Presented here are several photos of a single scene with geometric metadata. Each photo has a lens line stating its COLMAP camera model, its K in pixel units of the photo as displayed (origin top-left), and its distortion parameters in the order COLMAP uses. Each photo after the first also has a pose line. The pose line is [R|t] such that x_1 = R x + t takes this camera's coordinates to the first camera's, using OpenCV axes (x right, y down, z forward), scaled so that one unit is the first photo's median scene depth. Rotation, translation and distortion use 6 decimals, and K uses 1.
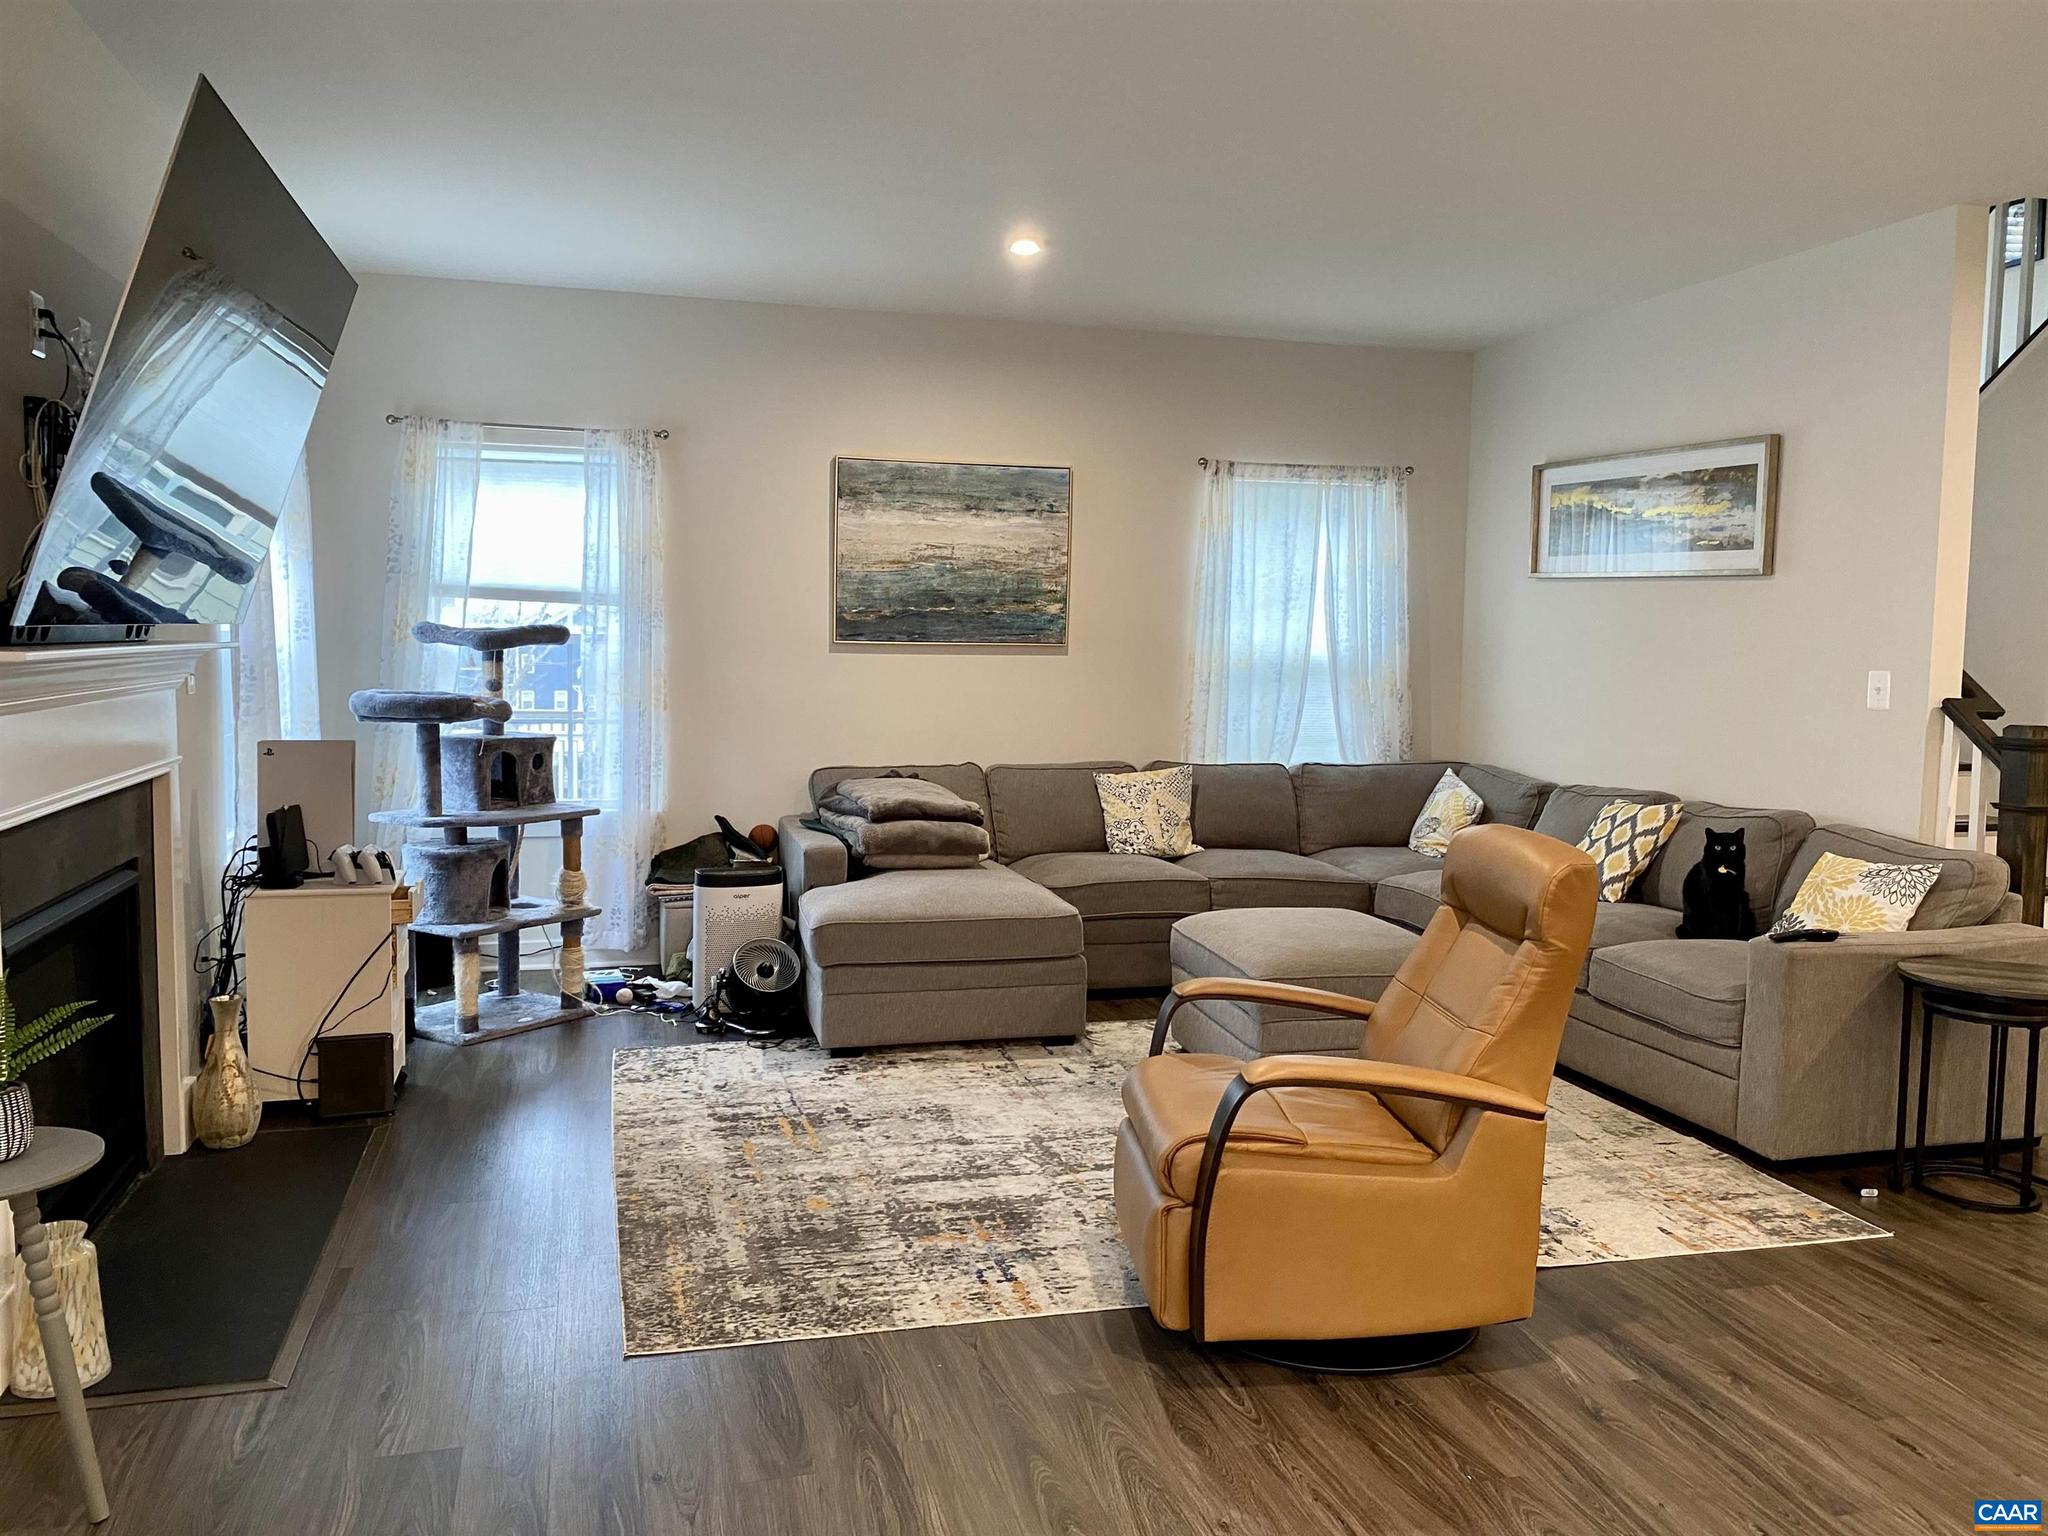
lens RADIAL K [[1543.2, 0, 1024.0], [0, 1543.2, 768.0], [0, 0, 1]] dist [0.082094, -0.118401]
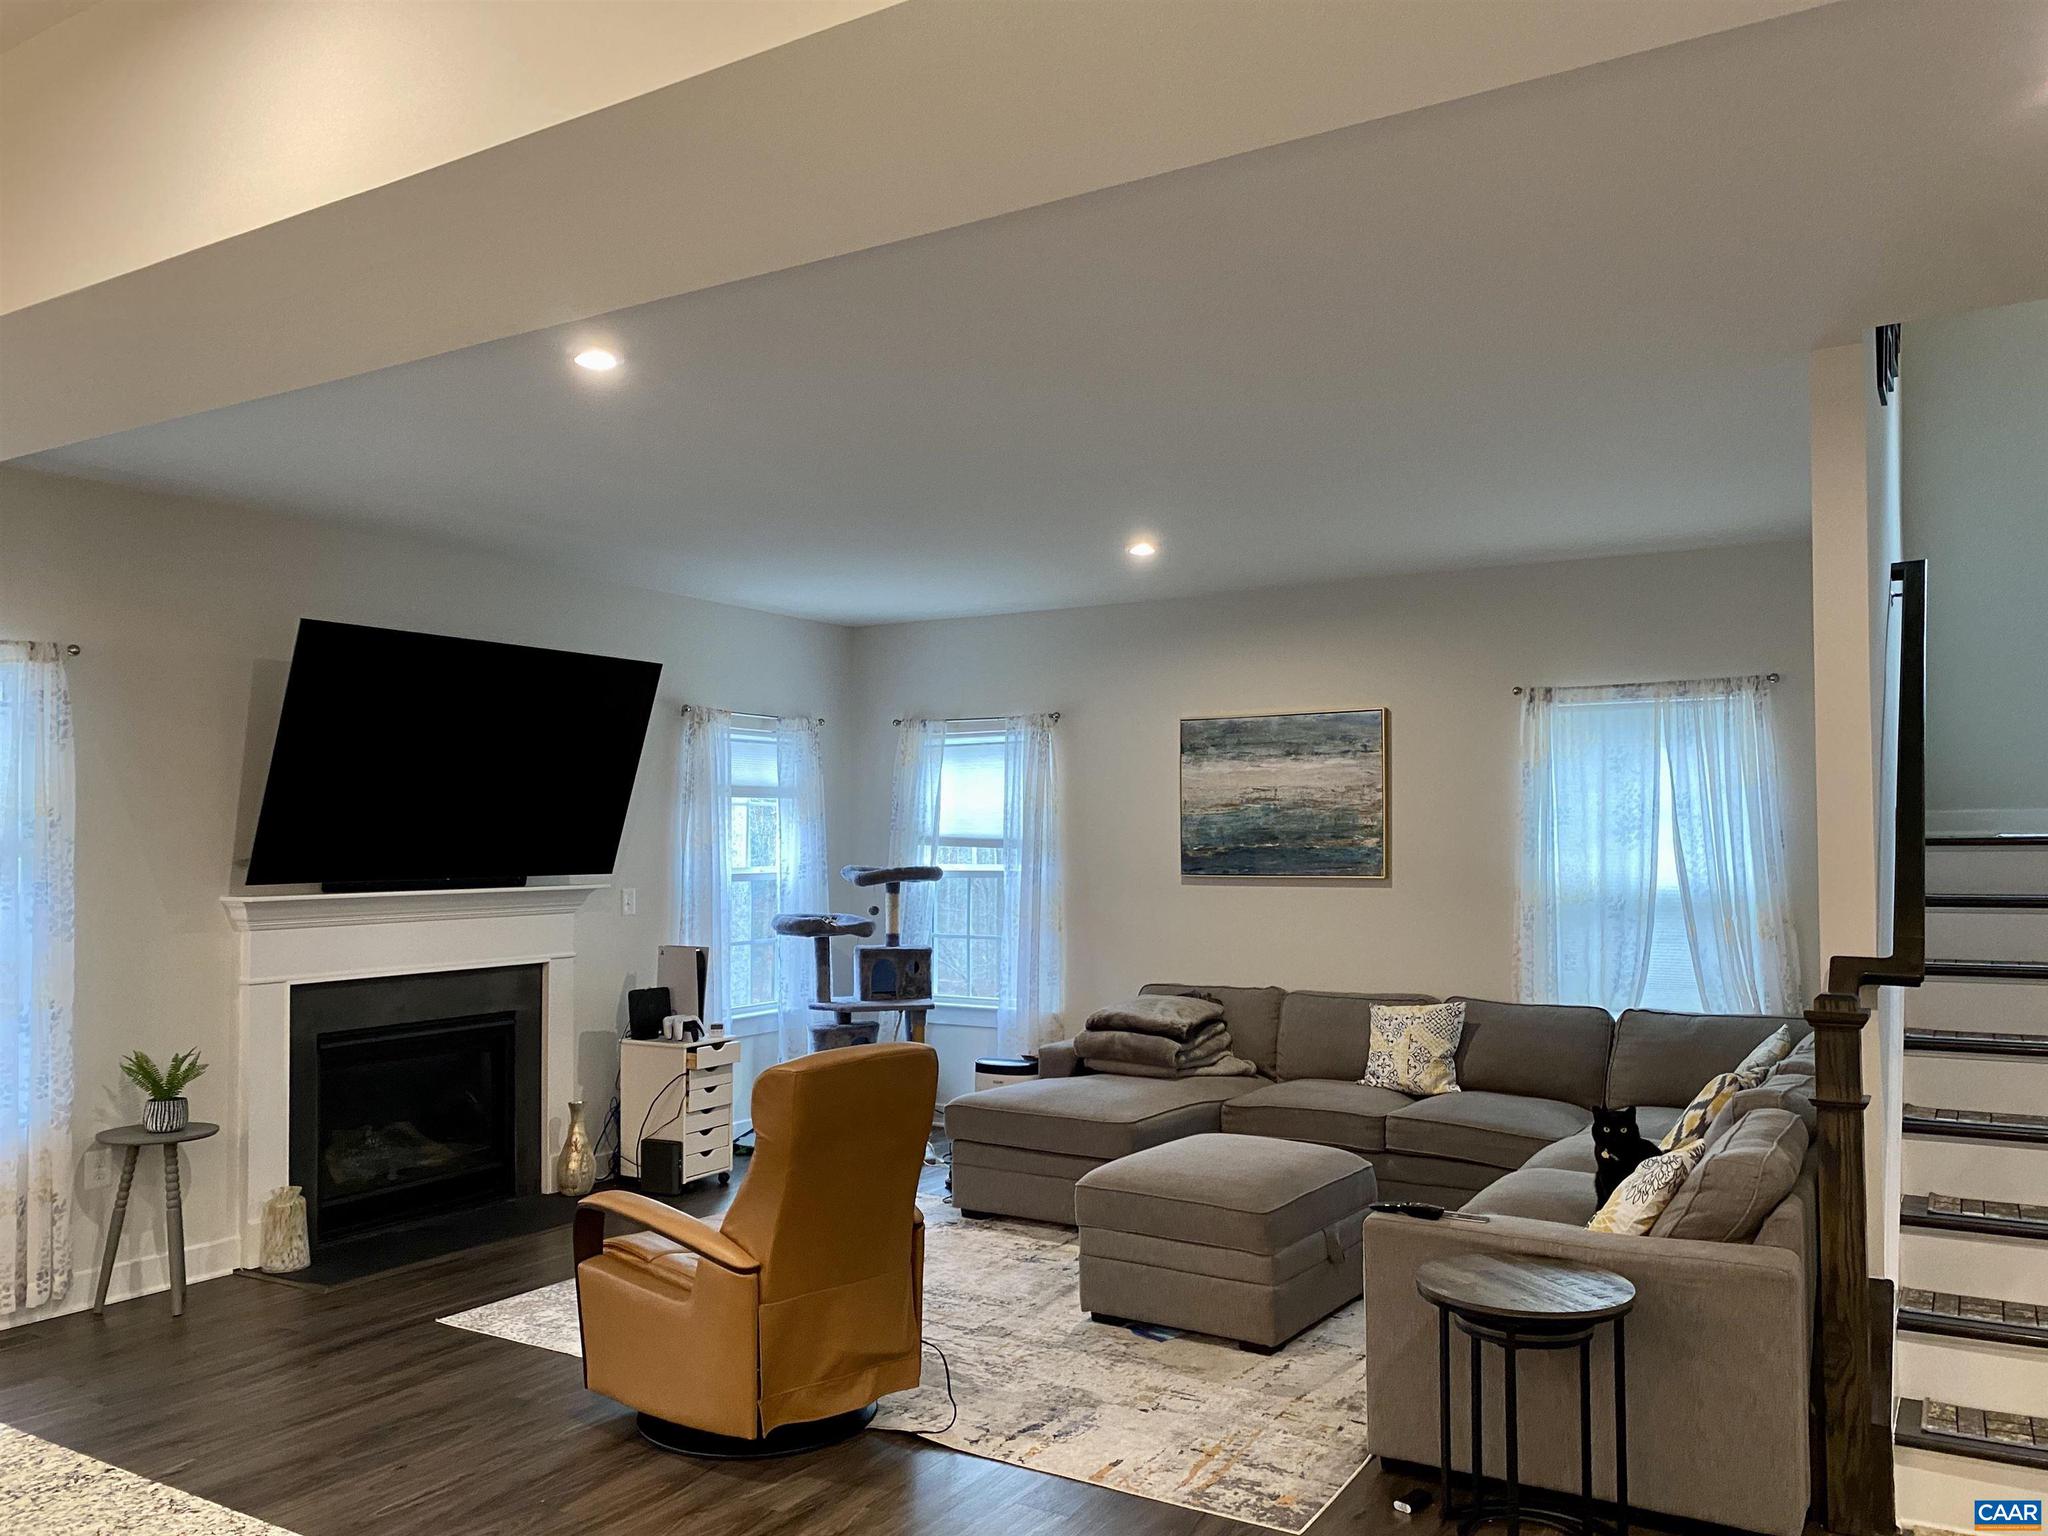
lens RADIAL K [[1543.2, 0, 1024.0], [0, 1543.2, 768.0], [0, 0, 1]] dist [0.082094, -0.118401]
pose [[0.690994, -0.053153, -0.720904, 0.636812], [-0.048768, 0.991593, -0.119856, -0.016950], [0.721214, 0.117977, 0.682592, 0.114405]]
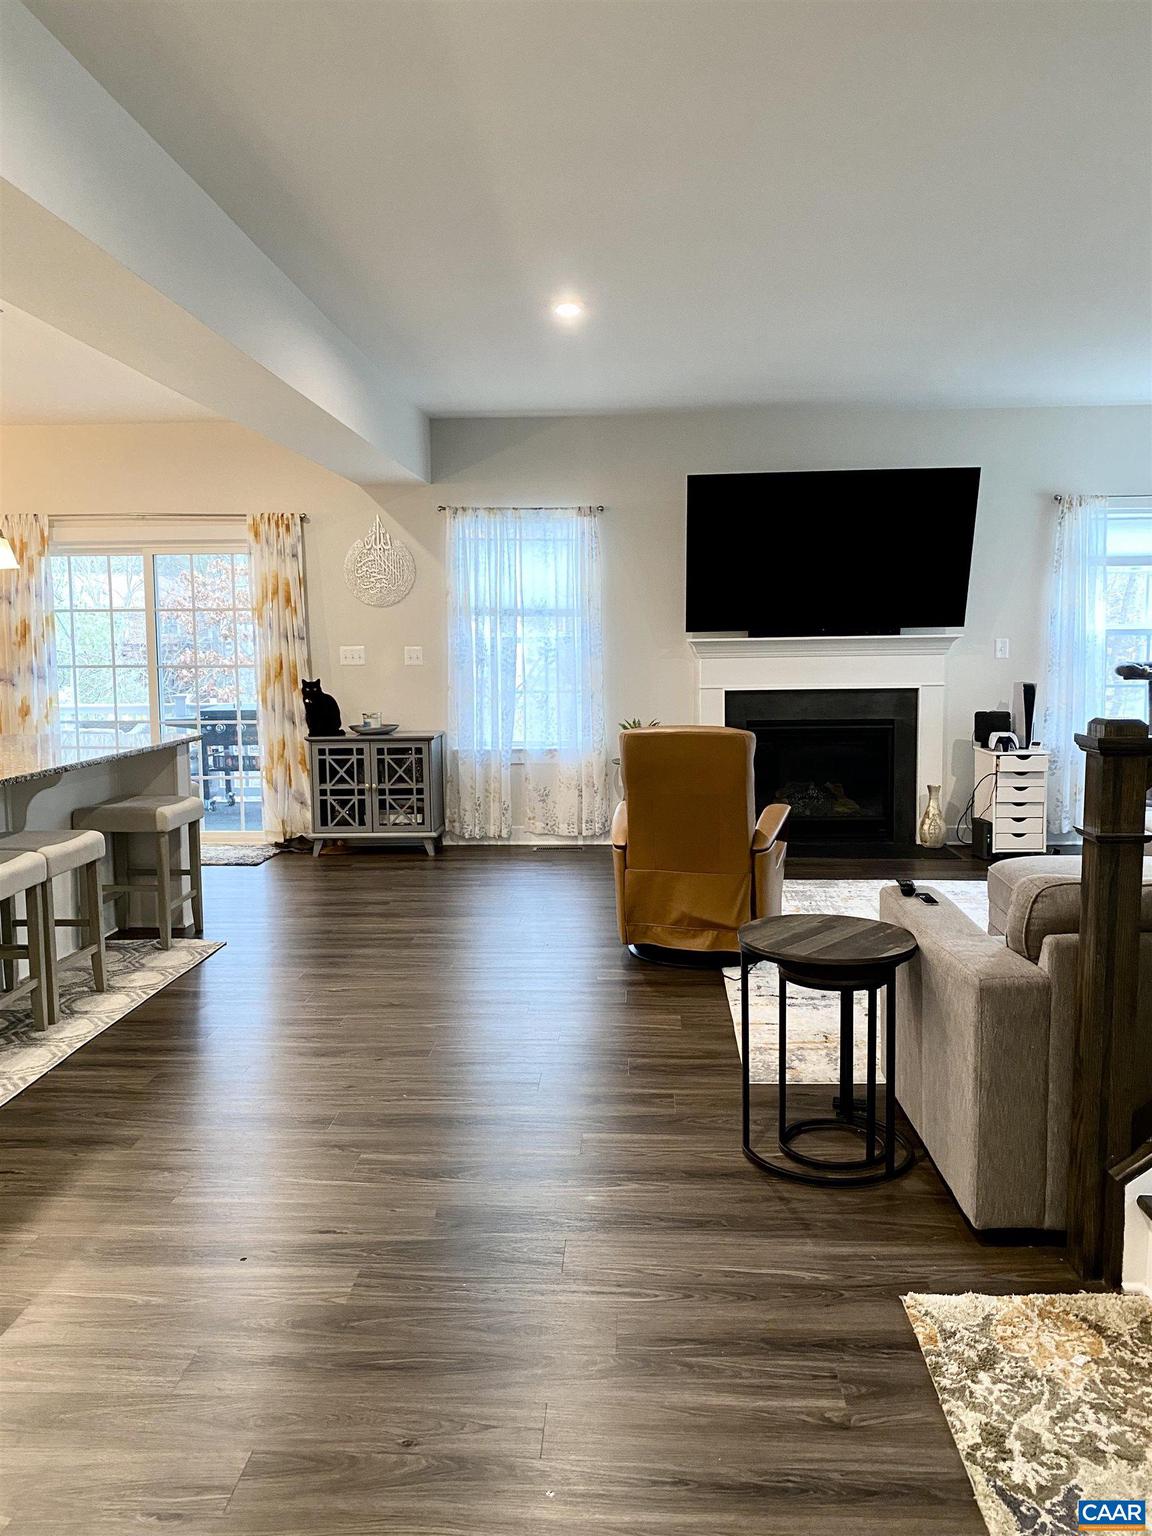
lens RADIAL K [[1181.9, 0, 583.6], [0, 1181.9, 731.5], [0, 0, 1]] dist [0.188496, -0.478232]
pose [[-0.301925, 0.070448, -0.950725, 0.866766], [-0.077056, 0.992200, 0.097992, -0.043884], [0.950212, 0.102845, -0.294141, 0.646958]]
